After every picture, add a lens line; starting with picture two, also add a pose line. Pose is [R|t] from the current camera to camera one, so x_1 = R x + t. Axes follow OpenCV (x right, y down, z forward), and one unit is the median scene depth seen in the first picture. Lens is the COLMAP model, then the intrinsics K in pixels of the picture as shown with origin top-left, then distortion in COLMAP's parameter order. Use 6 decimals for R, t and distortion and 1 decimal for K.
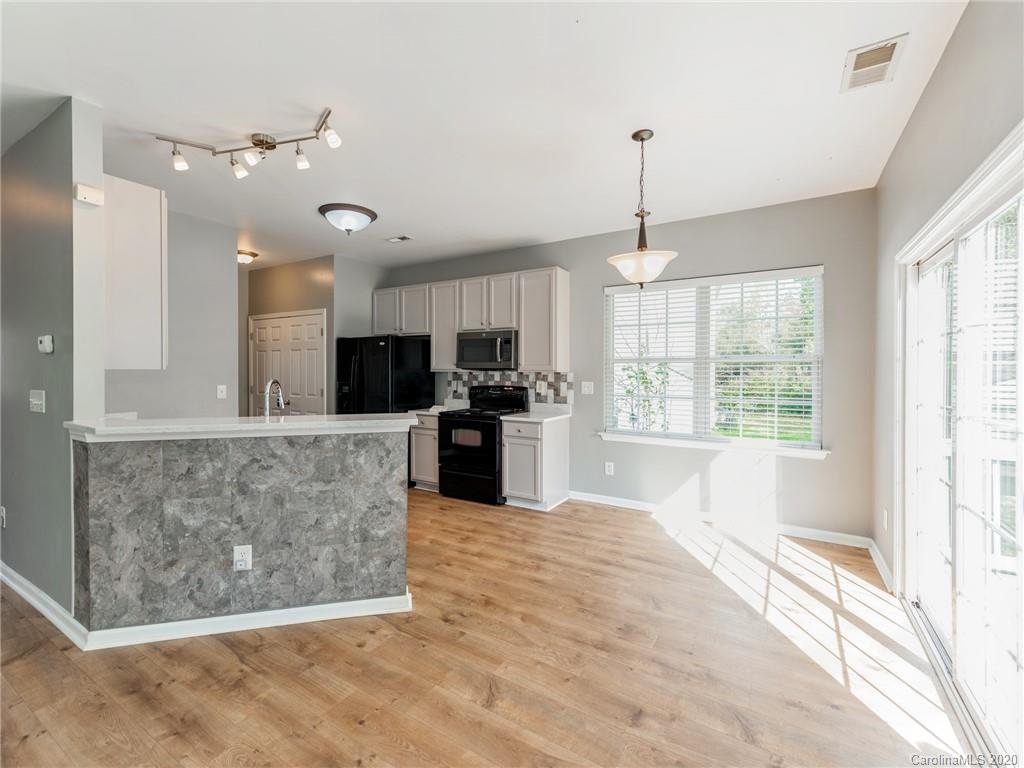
lens RADIAL K [[450.9, 0, 504.2], [0, 450.9, 370.4], [0, 0, 1]] dist [0.019392, -0.003361]
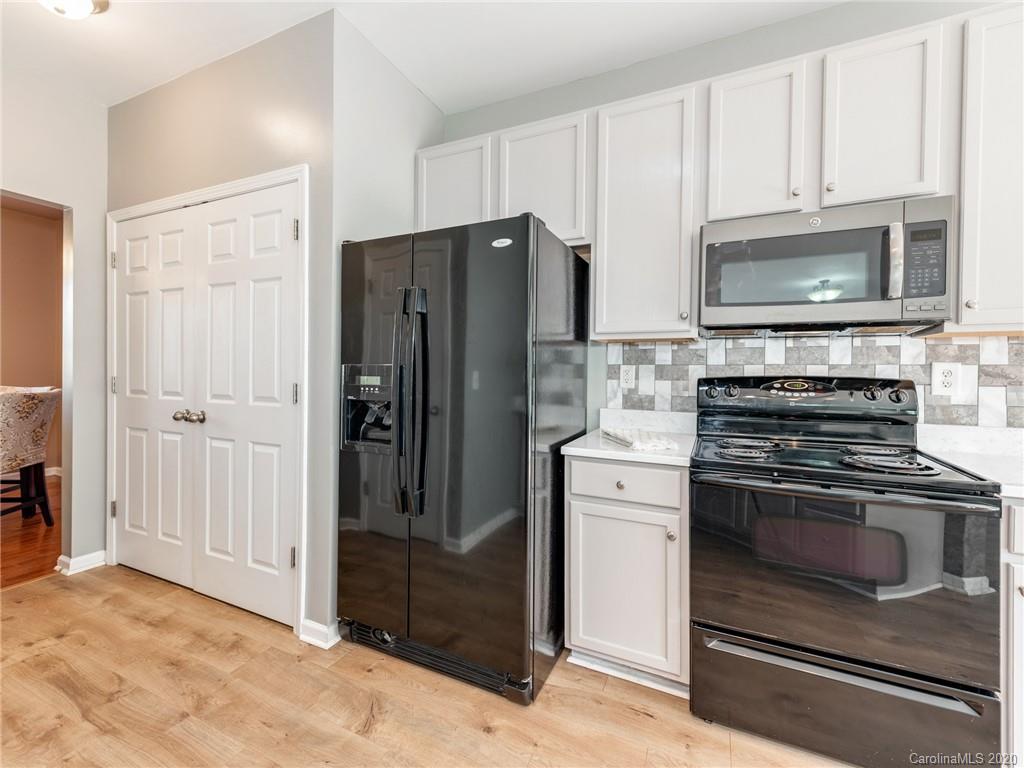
lens RADIAL K [[450.9, 0, 500.3], [0, 450.9, 377.6], [0, 0, 1]] dist [0.019392, -0.003361]
pose [[0.994231, 0.007131, 0.107019, -0.418807], [-0.009313, 0.999759, 0.019905, 0.042174], [-0.106851, -0.020787, 0.994058, 0.926554]]
